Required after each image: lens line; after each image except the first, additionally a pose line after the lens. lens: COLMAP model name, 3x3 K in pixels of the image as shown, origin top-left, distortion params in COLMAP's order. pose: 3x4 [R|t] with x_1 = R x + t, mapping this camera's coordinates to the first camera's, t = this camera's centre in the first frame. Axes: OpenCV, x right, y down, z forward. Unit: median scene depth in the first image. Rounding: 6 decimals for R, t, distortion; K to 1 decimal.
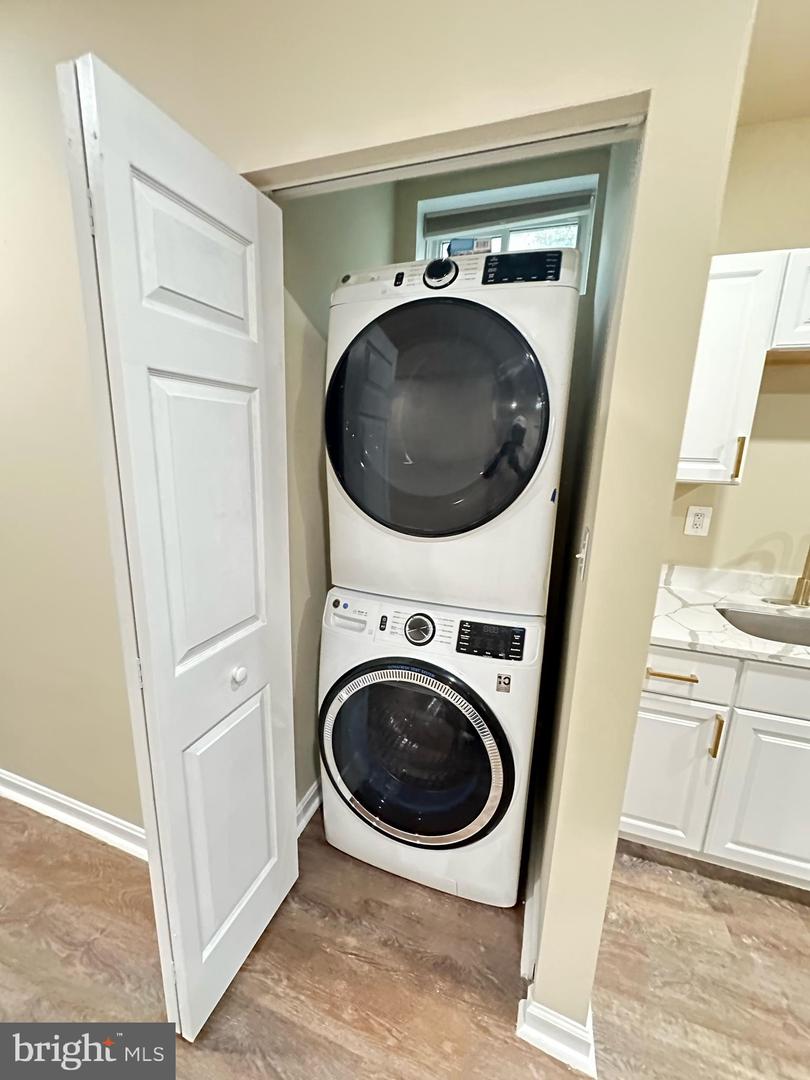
lens RADIAL K [[432.0, 0, 405.0], [0, 432.0, 540.0], [0, 0, 1]] dist [-0.001791, -0.000055]
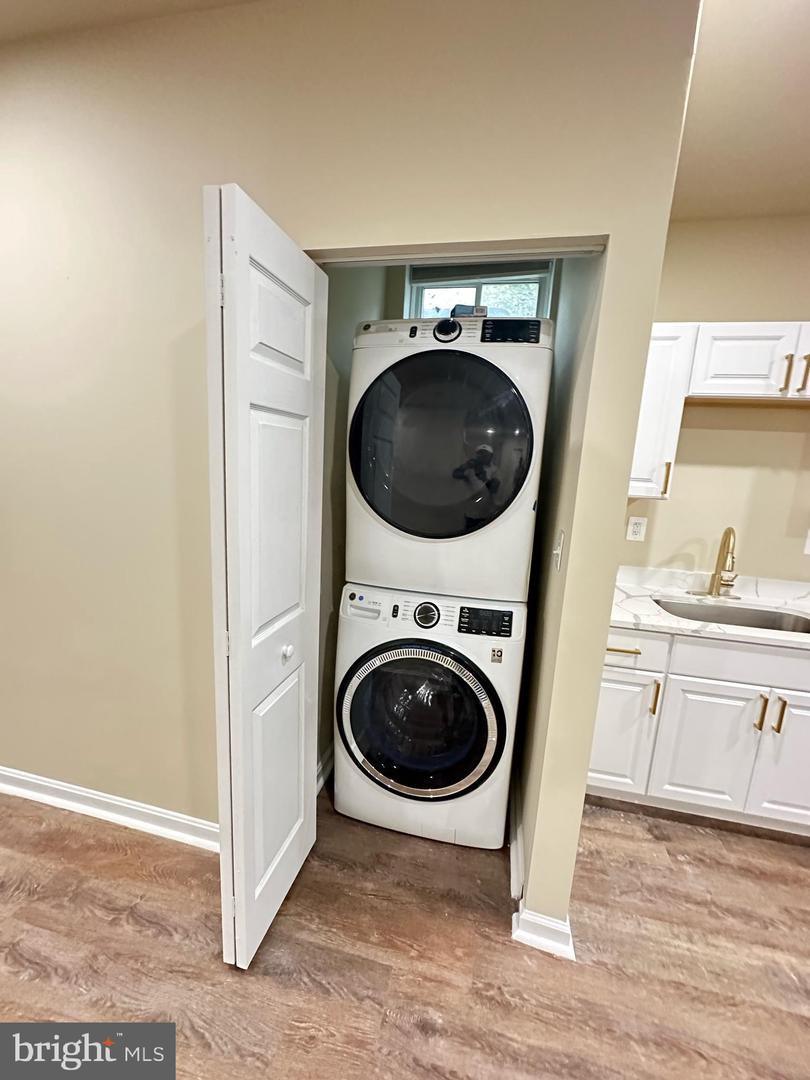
lens RADIAL K [[432.0, 0, 405.0], [0, 432.0, 540.0], [0, 0, 1]] dist [-0.001791, -0.000055]
pose [[0.993270, 0.000956, 0.115817, -0.170431], [0.002643, 0.999518, -0.030918, 0.034098], [-0.115791, 0.031016, 0.992789, -0.205847]]
